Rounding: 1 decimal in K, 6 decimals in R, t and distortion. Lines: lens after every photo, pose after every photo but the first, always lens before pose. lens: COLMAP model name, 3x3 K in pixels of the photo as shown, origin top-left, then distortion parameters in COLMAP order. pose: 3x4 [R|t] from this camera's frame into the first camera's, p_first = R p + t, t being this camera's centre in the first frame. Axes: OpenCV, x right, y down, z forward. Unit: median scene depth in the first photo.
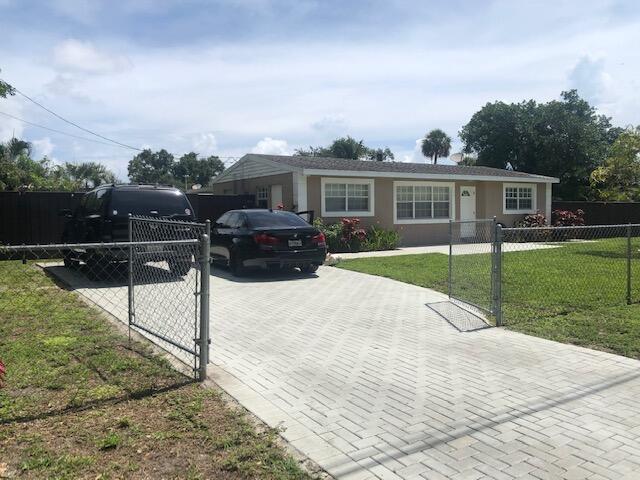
lens RADIAL K [[523.2, 0, 320.4], [0, 523.2, 241.4], [0, 0, 1]] dist [-0.006758, 0.000200]
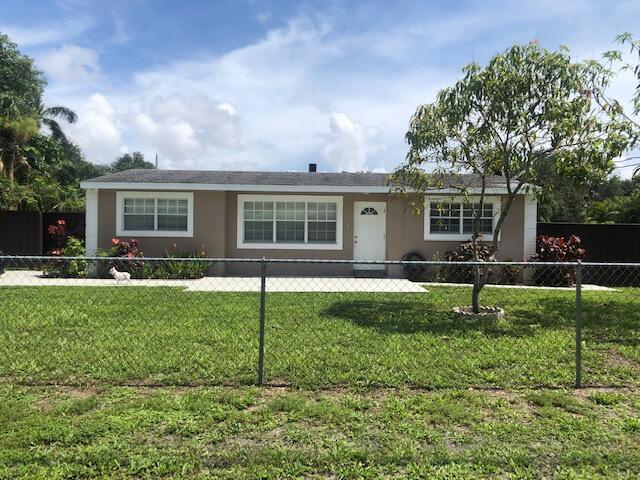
lens RADIAL K [[523.2, 0, 320.1], [0, 523.2, 237.8], [0, 0, 1]] dist [-0.006758, 0.000200]
pose [[0.873280, 0.020043, -0.486806, 0.634677], [-0.047708, 0.997870, -0.044500, -0.019055], [0.484877, 0.062085, 0.872376, 0.349714]]
